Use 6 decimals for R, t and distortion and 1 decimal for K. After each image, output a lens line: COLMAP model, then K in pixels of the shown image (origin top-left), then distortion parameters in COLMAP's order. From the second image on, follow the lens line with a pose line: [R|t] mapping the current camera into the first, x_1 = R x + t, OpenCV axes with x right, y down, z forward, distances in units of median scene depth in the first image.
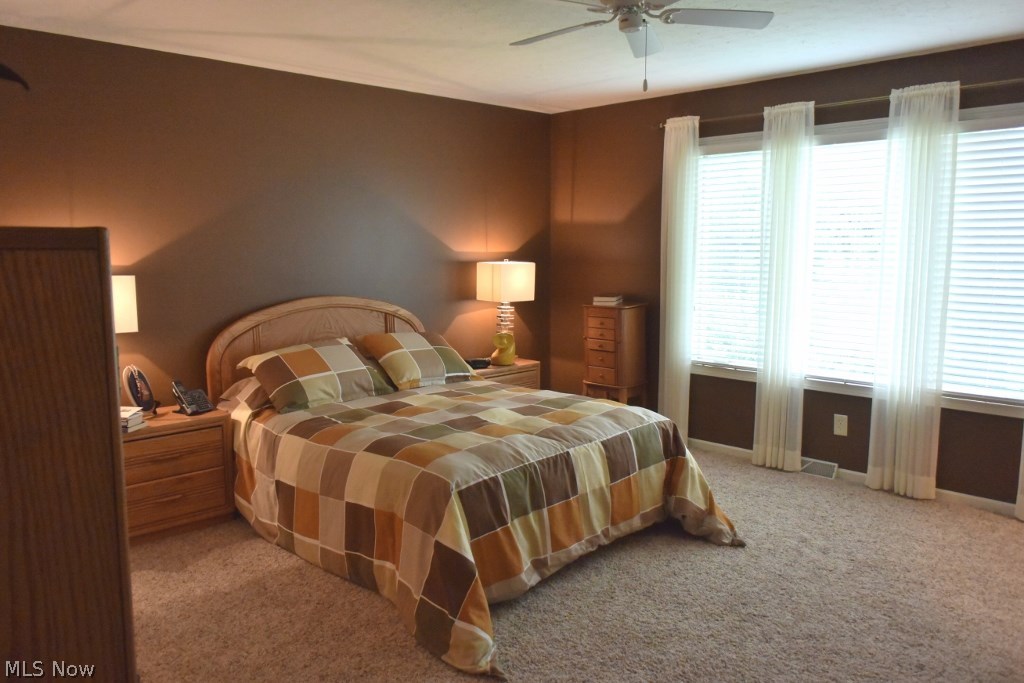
lens RADIAL K [[776.7, 0, 513.7], [0, 776.7, 346.5], [0, 0, 1]] dist [-0.056603, -0.000752]
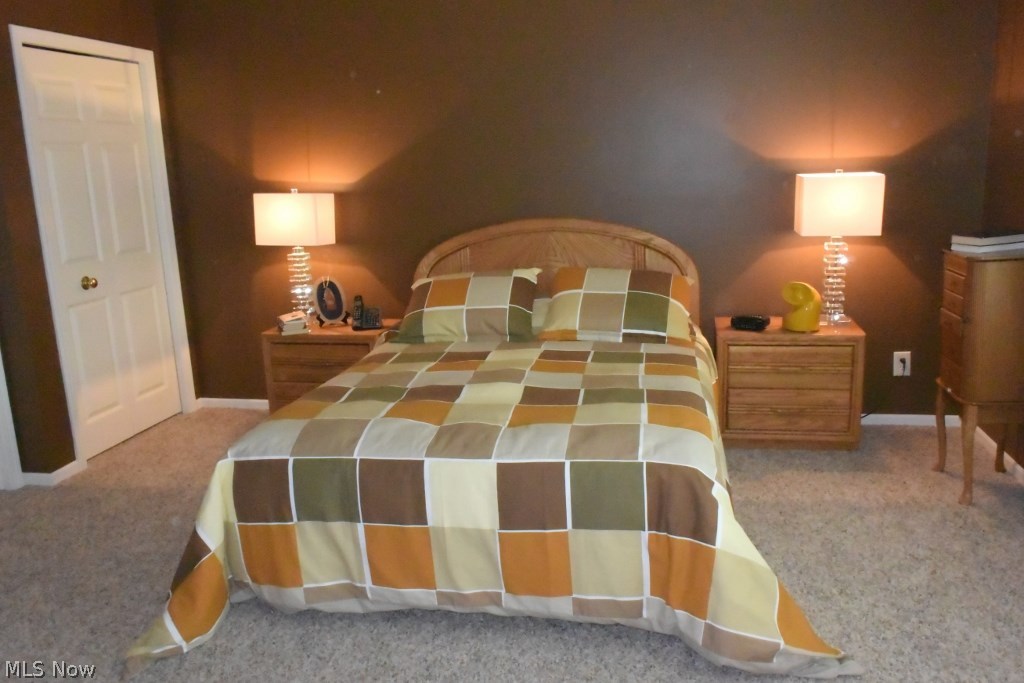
lens RADIAL K [[812.1, 0, 510.4], [0, 812.1, 335.3], [0, 0, 1]] dist [0.005016, 0.001799]
pose [[0.546319, 0.161235, -0.821912, 0.556906], [-0.071820, 0.986700, 0.145823, -0.073269], [0.834492, -0.020636, 0.550633, 0.521246]]
